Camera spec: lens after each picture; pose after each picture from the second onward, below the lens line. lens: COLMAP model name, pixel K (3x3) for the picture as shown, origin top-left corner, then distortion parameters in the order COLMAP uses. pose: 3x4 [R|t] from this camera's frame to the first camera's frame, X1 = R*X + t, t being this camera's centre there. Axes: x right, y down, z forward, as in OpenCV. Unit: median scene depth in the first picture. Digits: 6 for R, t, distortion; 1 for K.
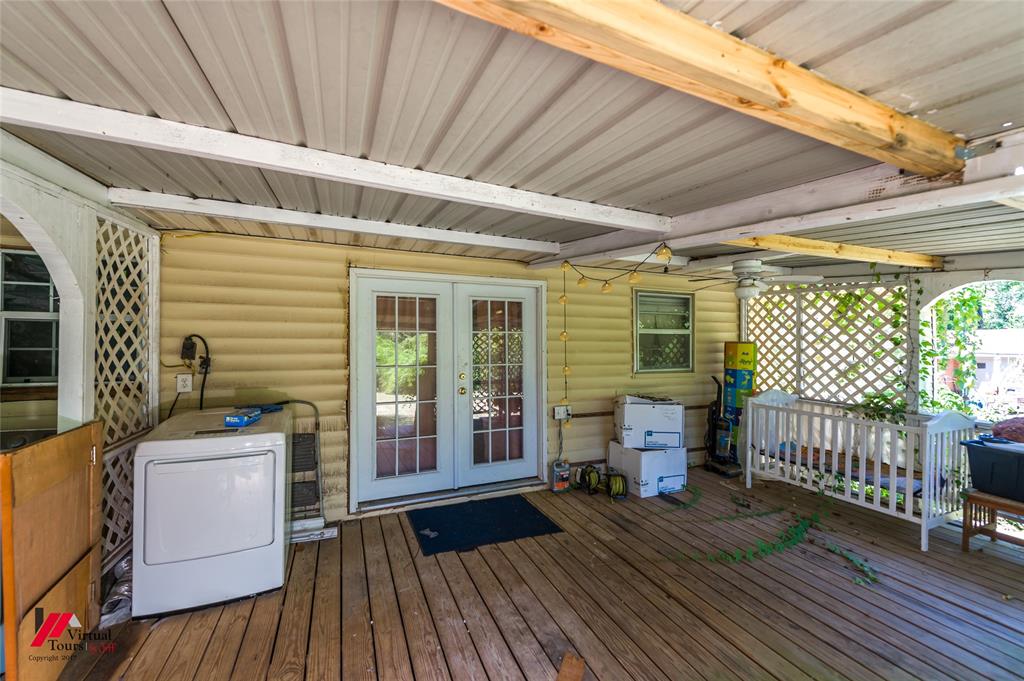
lens RADIAL K [[403.4, 0, 517.0], [0, 403.4, 346.1], [0, 0, 1]] dist [0.000819, 0.000009]
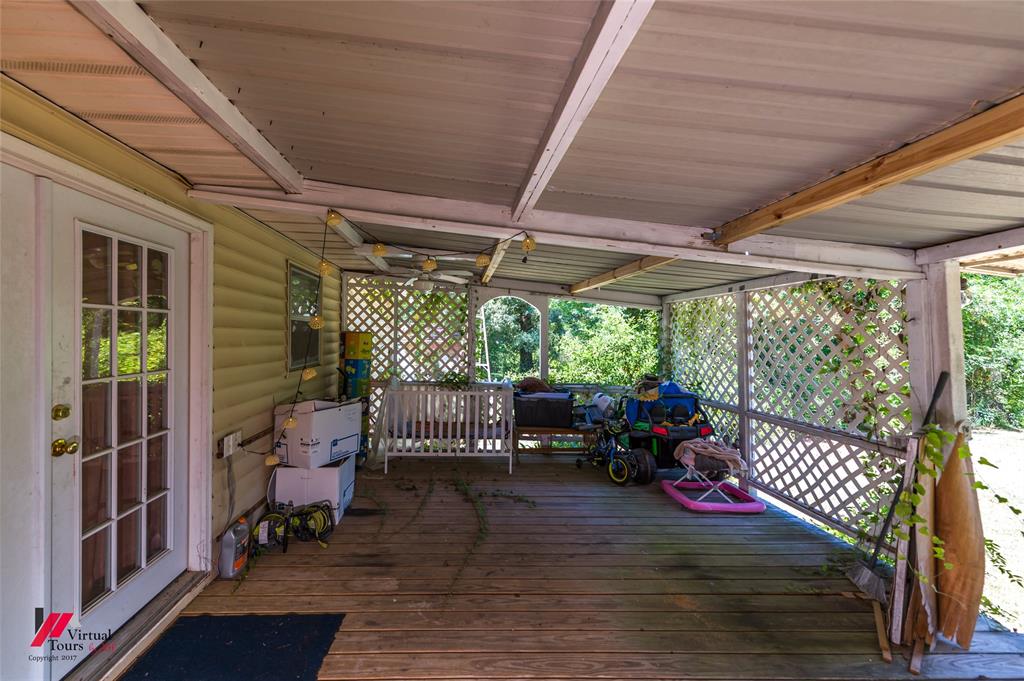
lens RADIAL K [[396.4, 0, 511.7], [0, 396.4, 333.9], [0, 0, 1]] dist [0.000784, -0.000064]
pose [[0.372593, 0.004476, 0.927984, -0.257763], [-0.003791, 0.999987, -0.003302, -0.003458], [-0.927987, -0.002288, 0.372605, 0.328158]]
